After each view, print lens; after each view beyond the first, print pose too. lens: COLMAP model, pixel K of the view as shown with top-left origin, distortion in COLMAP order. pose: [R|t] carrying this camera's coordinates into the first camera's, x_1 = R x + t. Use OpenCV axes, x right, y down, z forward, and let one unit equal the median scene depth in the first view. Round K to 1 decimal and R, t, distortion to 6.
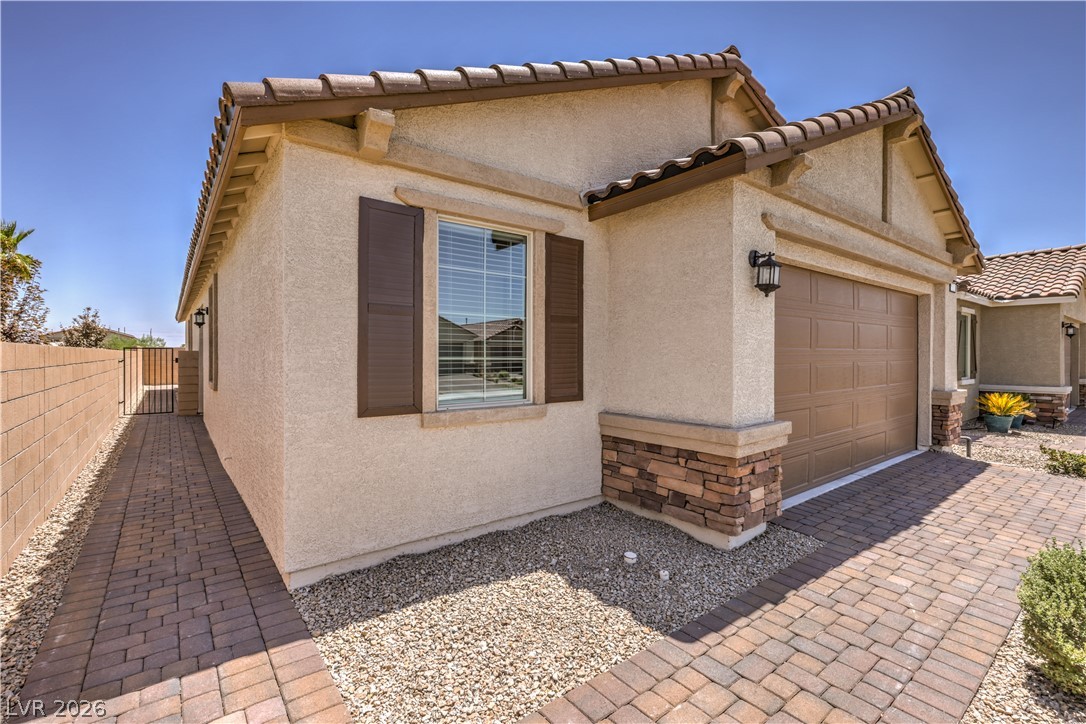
lens RADIAL K [[482.1, 0, 542.8], [0, 482.1, 353.5], [0, 0, 1]] dist [-0.000747, -0.000028]
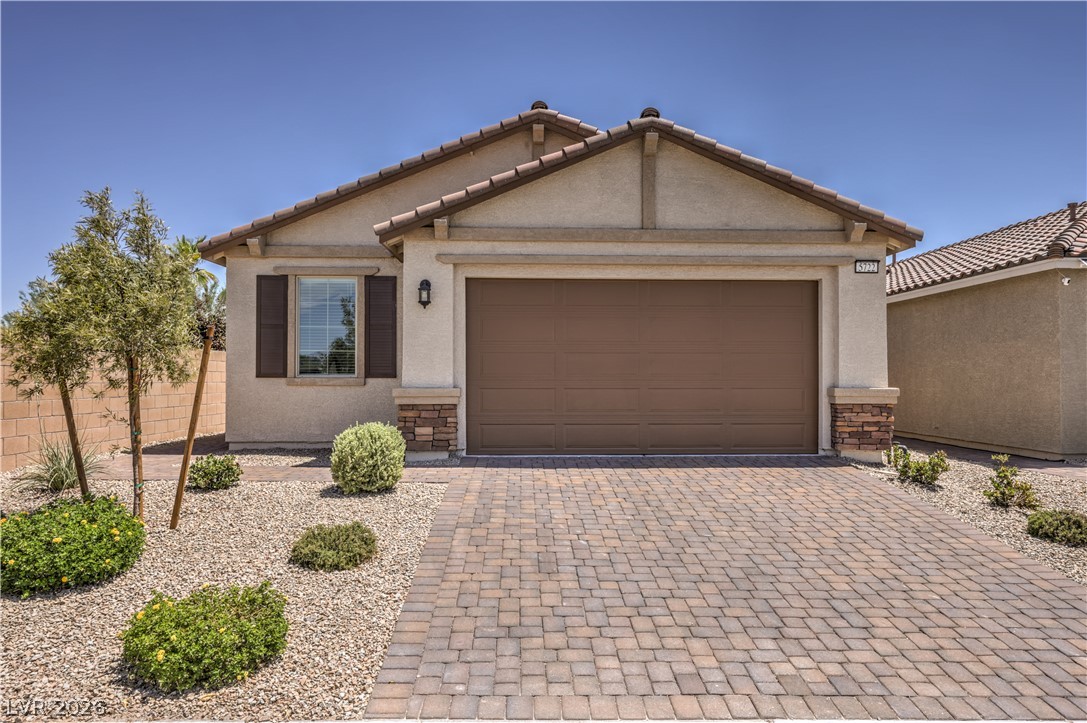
lens RADIAL K [[707.9, 0, 543.8], [0, 707.9, 365.7], [0, 0, 1]] dist [-0.002286, 0.003041]
pose [[0.795847, -0.009788, -0.605419, 2.353968], [0.000546, 0.999881, -0.015446, 0.119075], [0.605498, 0.011962, 0.795757, -0.680714]]
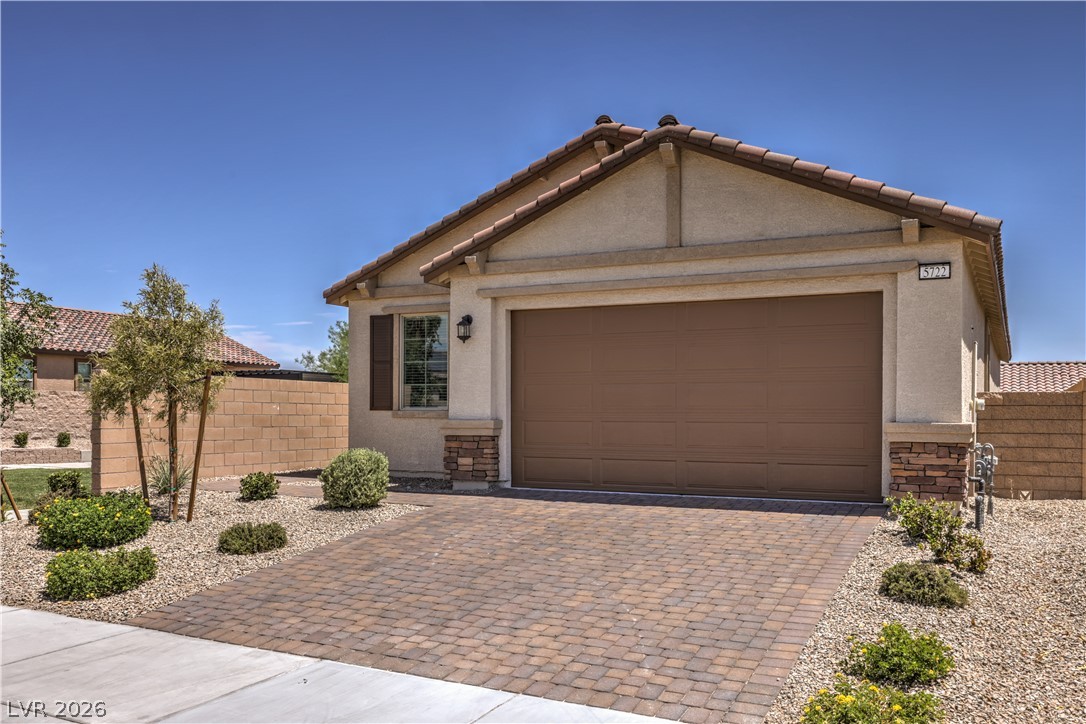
lens RADIAL K [[908.2, 0, 542.7], [0, 908.2, 413.9], [0, 0, 1]] dist [-0.000363, 0.003530]
pose [[0.414904, 0.001171, -0.909864, 3.659785], [-0.001534, 0.999999, 0.000588, 0.135203], [0.909864, 0.001152, 0.414905, -0.060359]]
